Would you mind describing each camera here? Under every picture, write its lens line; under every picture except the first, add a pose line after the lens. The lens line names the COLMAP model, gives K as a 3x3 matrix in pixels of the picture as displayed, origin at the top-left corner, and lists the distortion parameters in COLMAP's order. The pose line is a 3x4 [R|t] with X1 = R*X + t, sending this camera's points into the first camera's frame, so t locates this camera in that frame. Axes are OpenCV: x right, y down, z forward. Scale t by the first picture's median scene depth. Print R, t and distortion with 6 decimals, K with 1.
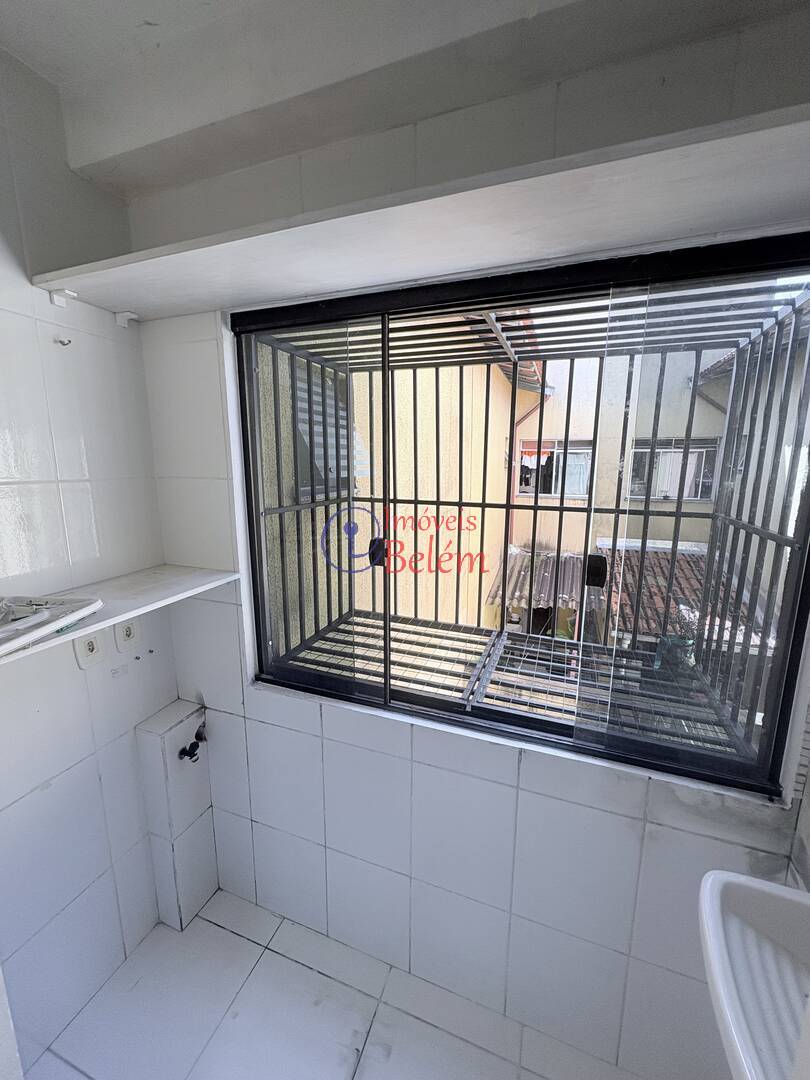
lens RADIAL K [[432.1, 0, 408.2], [0, 432.1, 534.8], [0, 0, 1]] dist [0.001801, -0.000280]
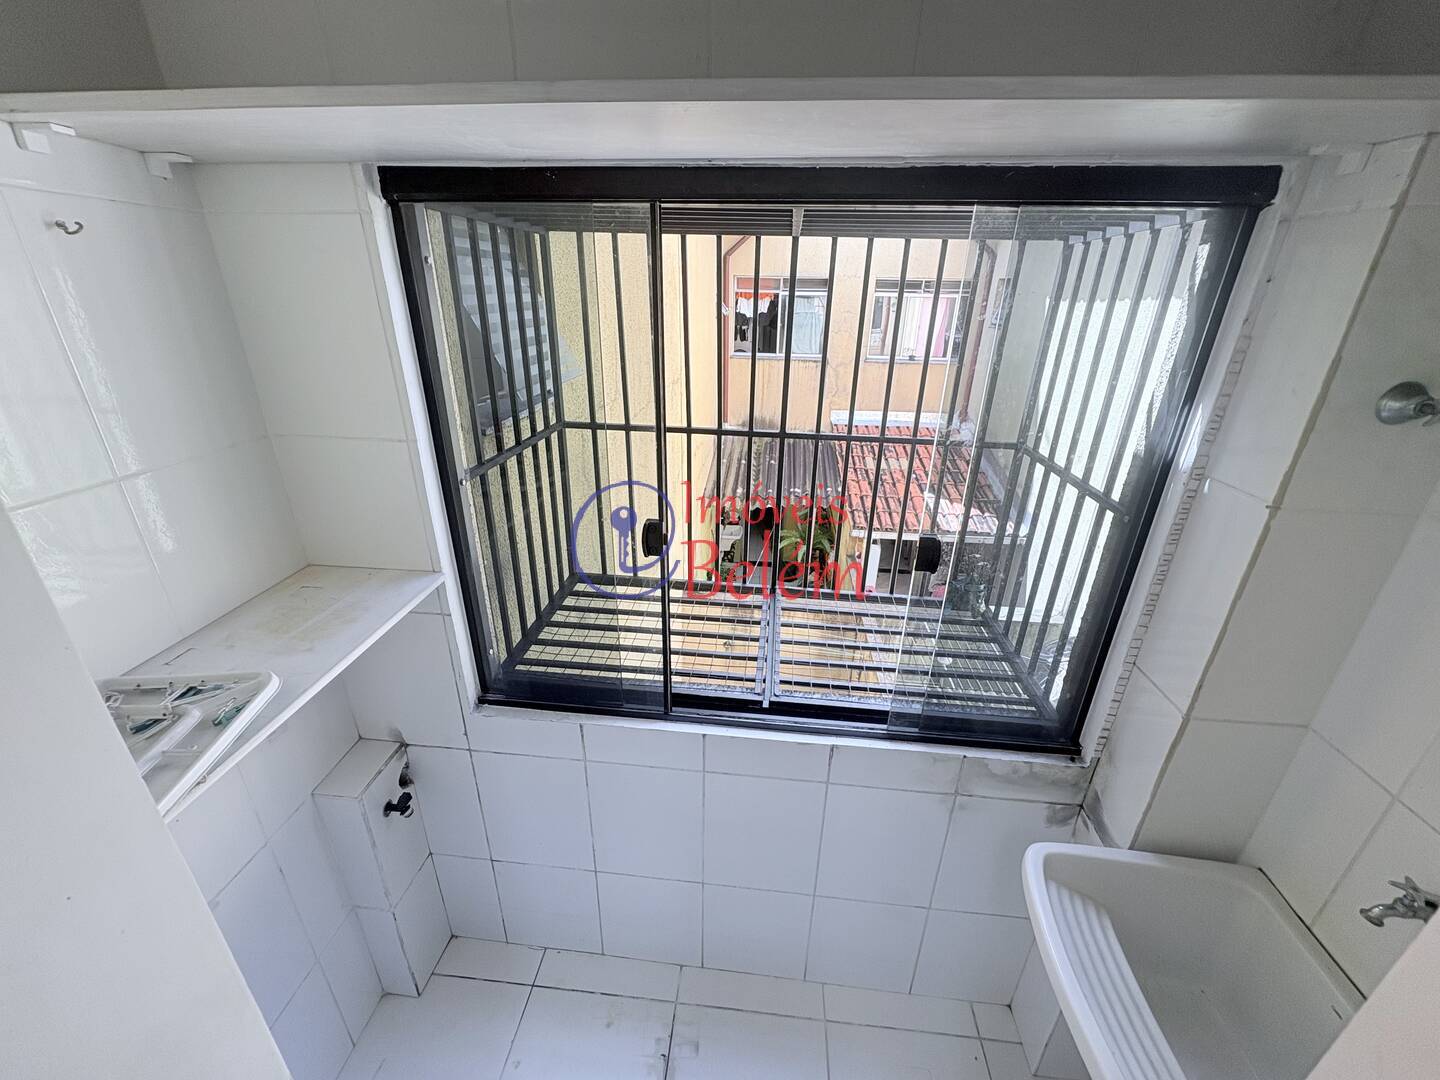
lens RADIAL K [[576.1, 0, 723.9], [0, 576.1, 530.7], [0, 0, 1]] dist [0.001801, -0.000280]
pose [[0.967178, -0.085427, 0.239309, -0.170429], [0.029370, 0.973064, 0.228658, -0.178608], [-0.252397, -0.214125, 0.943635, 0.025010]]
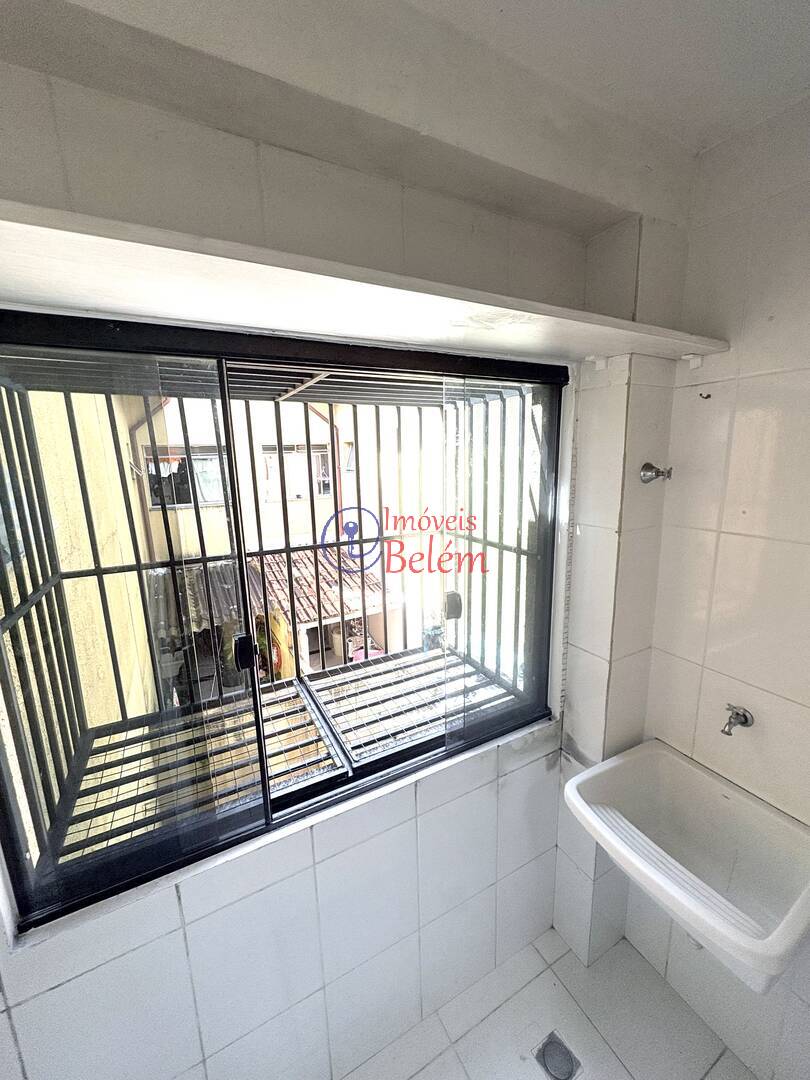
lens RADIAL K [[432.1, 0, 408.7], [0, 432.1, 535.7], [0, 0, 1]] dist [0.001801, -0.000280]
pose [[0.659199, -0.159956, 0.734759, -0.377579], [0.153466, 0.985166, 0.076785, -0.166876], [-0.736142, 0.062144, 0.673969, 0.201473]]
